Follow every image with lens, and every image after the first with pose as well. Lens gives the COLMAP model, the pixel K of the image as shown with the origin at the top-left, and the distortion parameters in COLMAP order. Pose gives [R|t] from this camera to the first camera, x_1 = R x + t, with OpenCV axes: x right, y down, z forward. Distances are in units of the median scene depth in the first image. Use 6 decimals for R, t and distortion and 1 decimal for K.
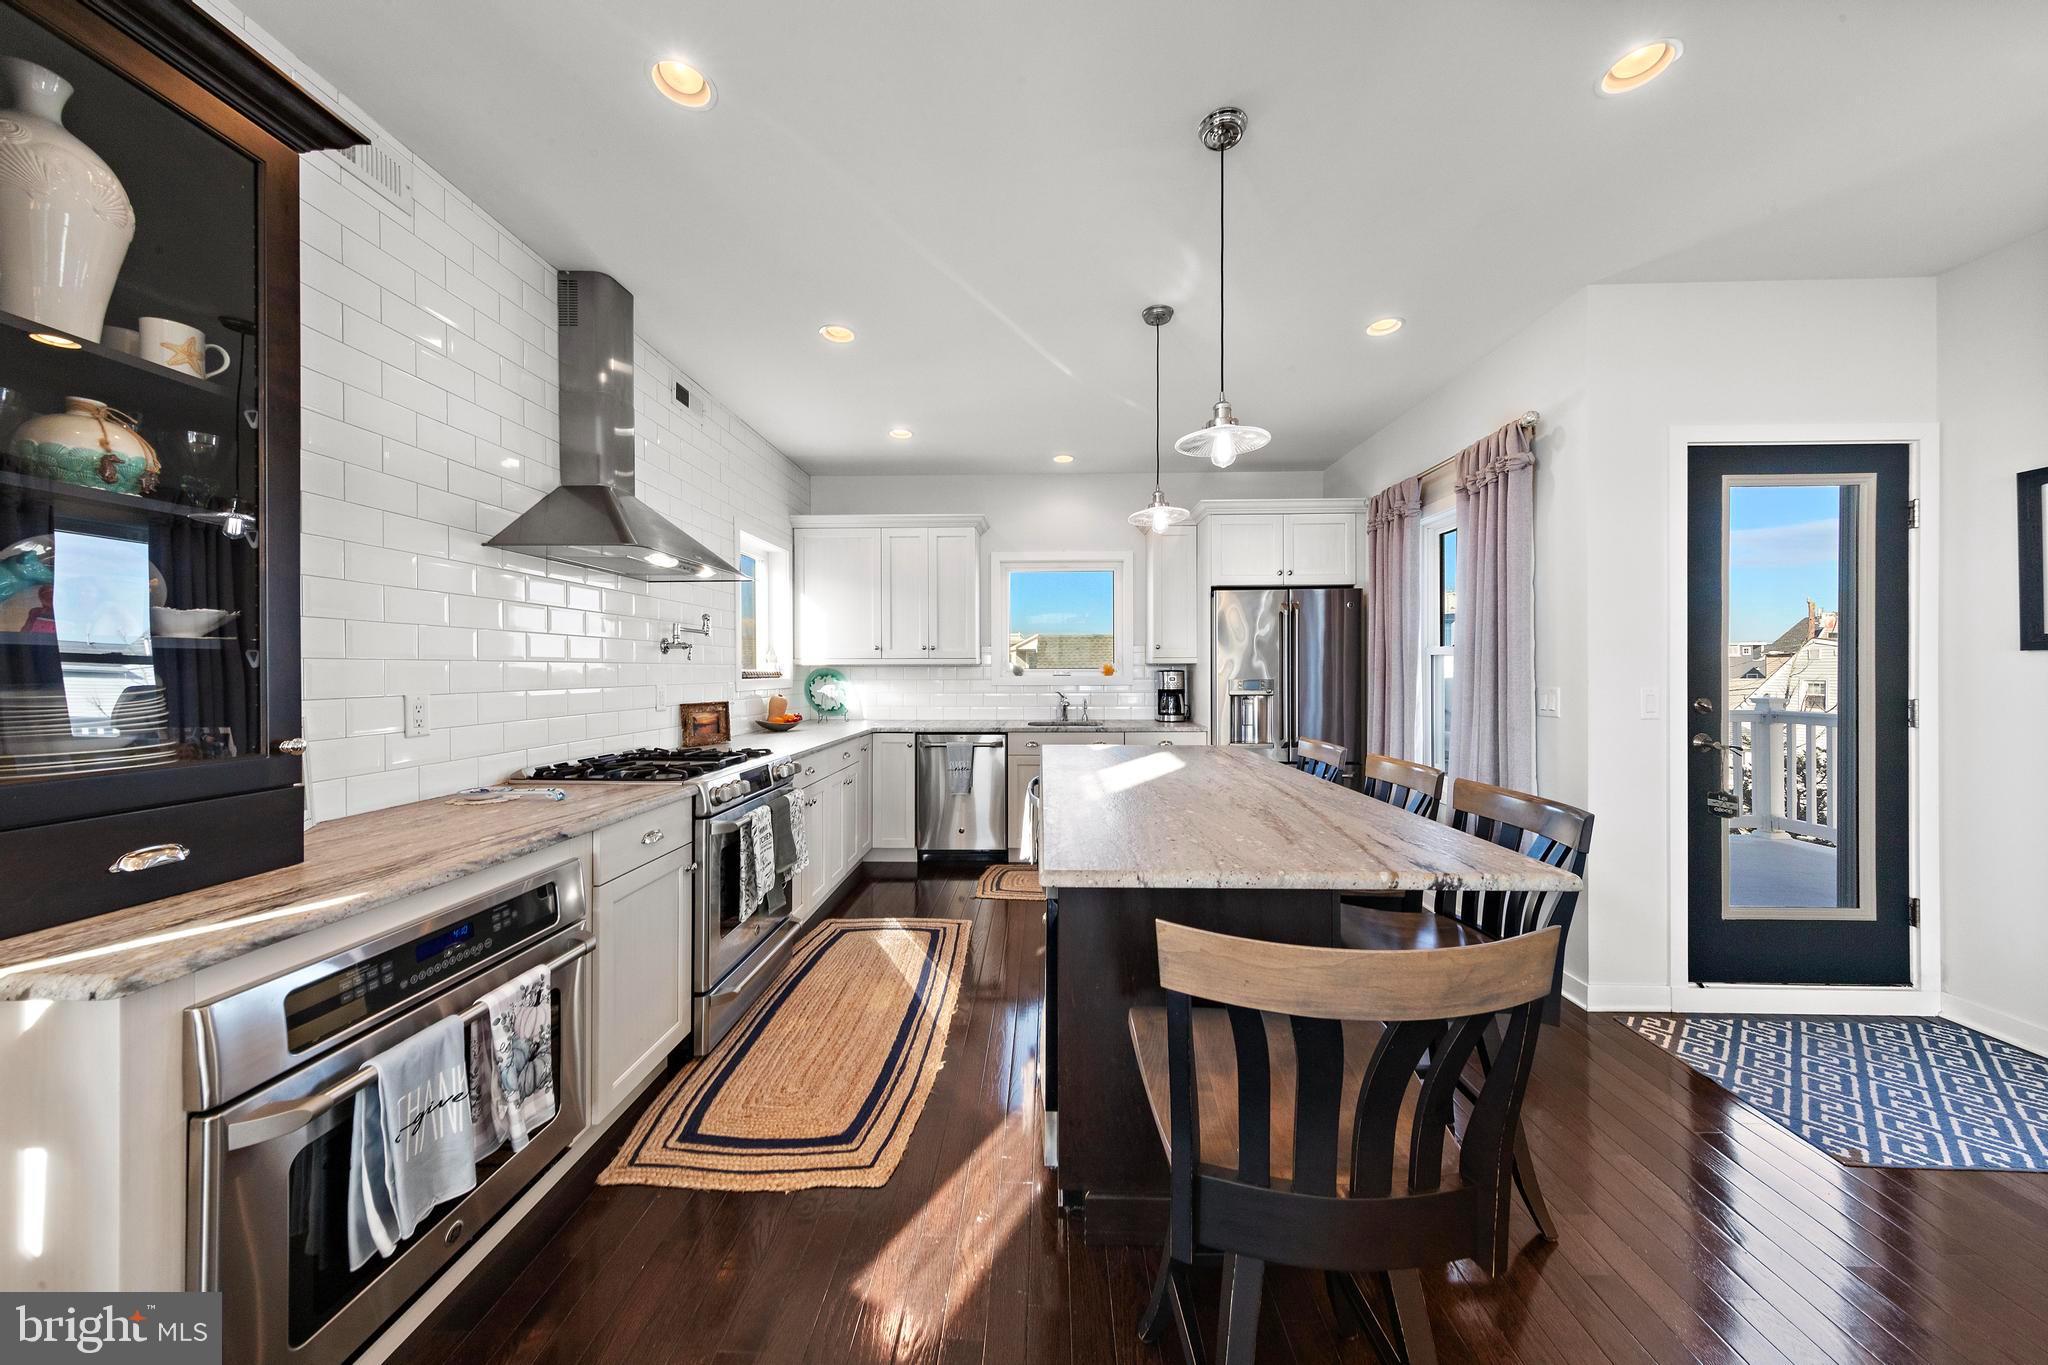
lens RADIAL K [[675.5, 0, 1024.0], [0, 675.5, 682.5], [0, 0, 1]] dist [0.001397, 0.000245]
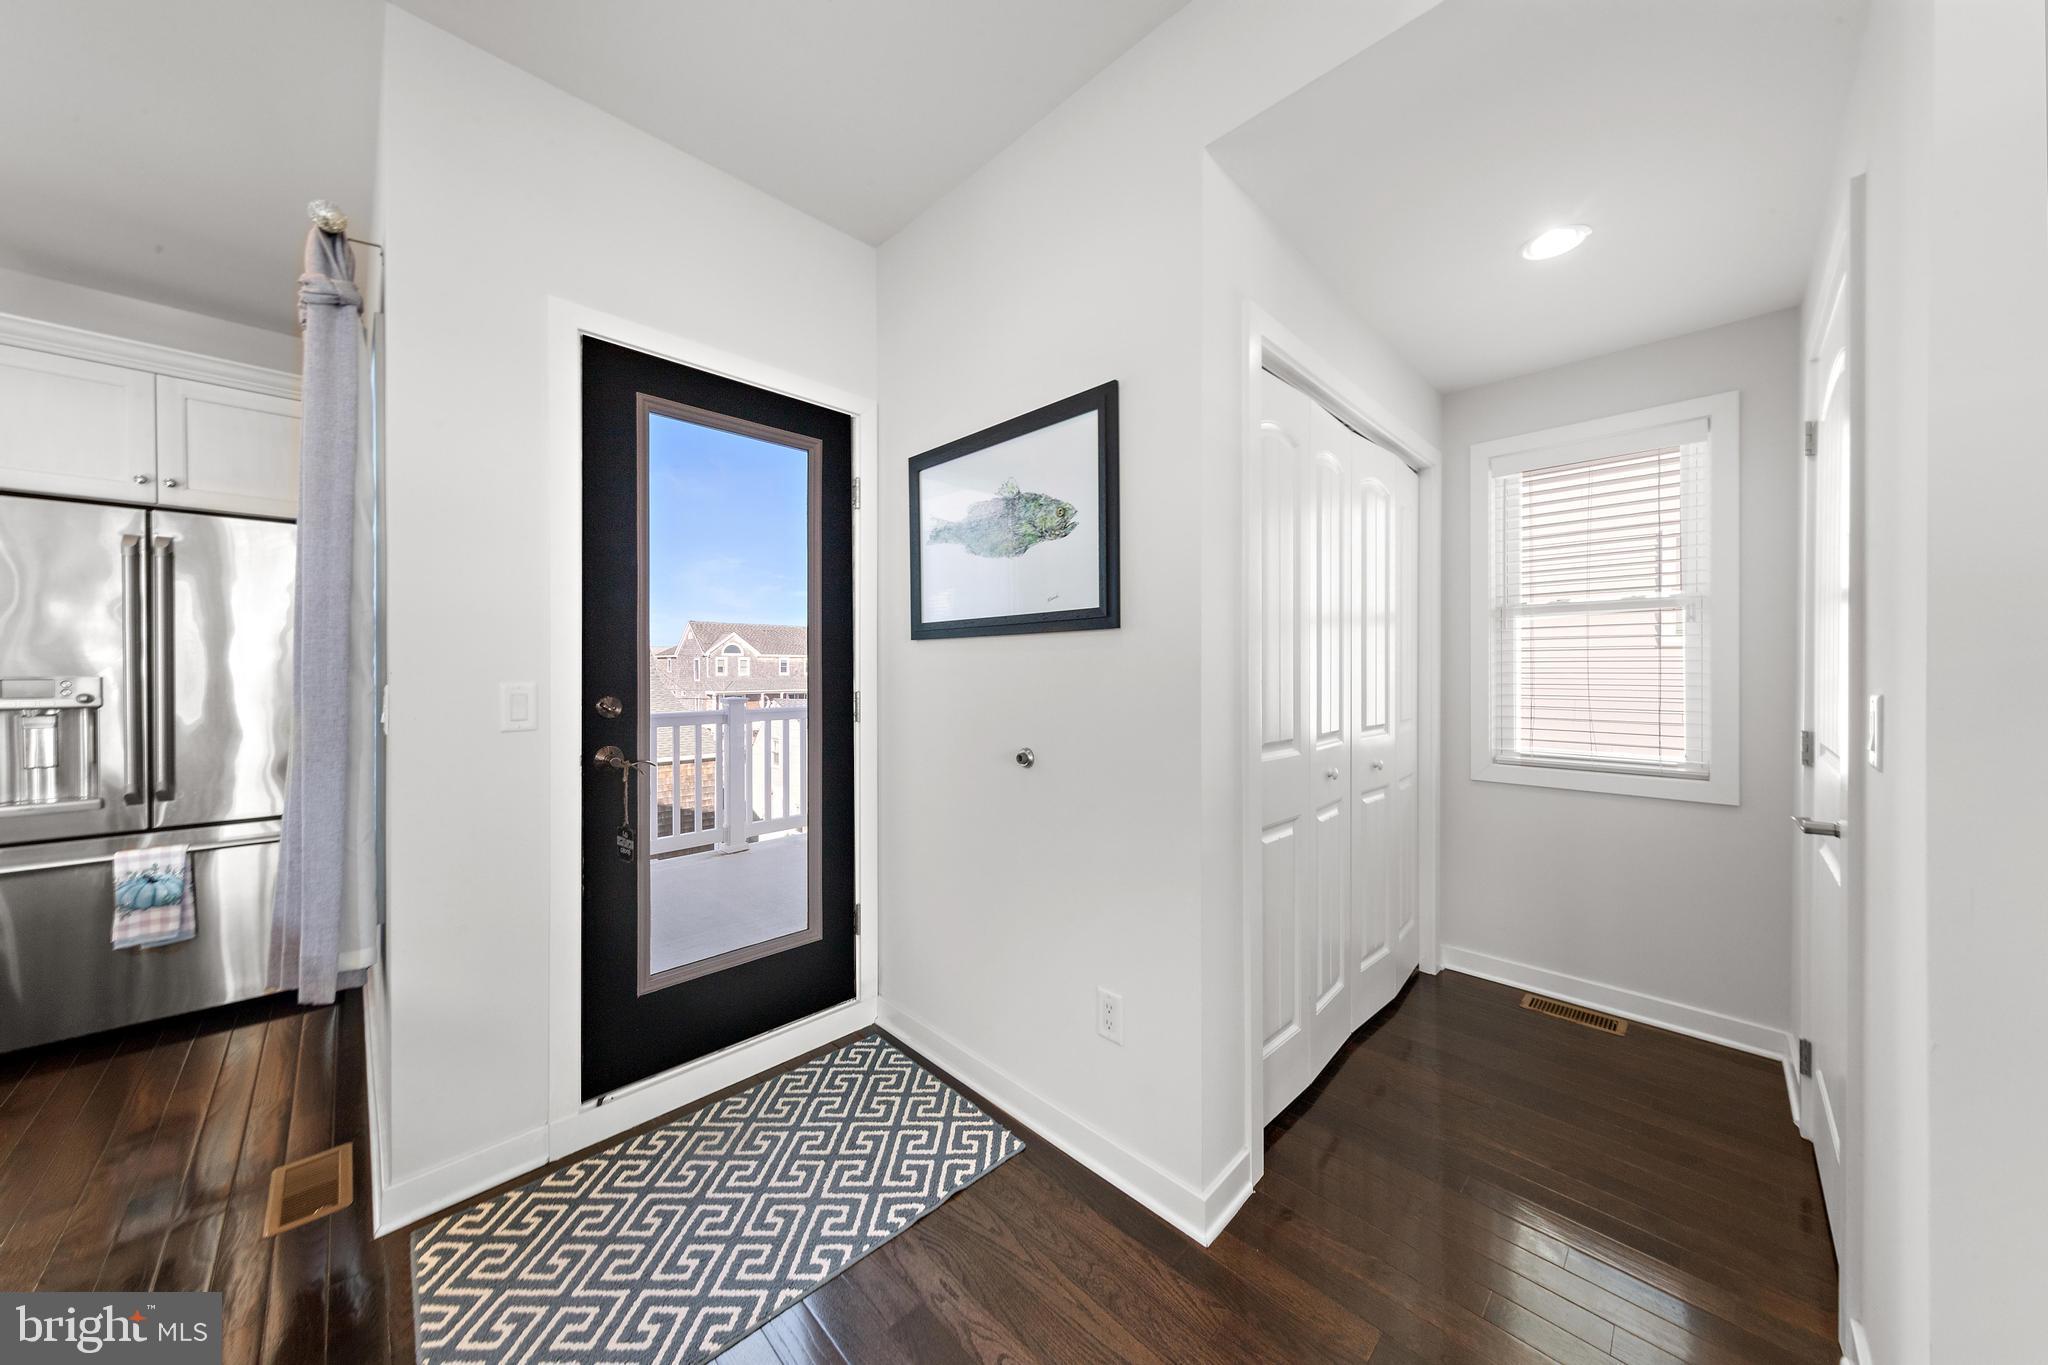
lens RADIAL K [[675.5, 0, 1024.0], [0, 675.5, 682.5], [0, 0, 1]] dist [0.001397, 0.000245]
pose [[0.690636, -0.015765, 0.723031, 0.803171], [0.012761, 0.999872, 0.009613, 0.008554], [-0.723090, 0.002588, 0.690749, 0.190248]]
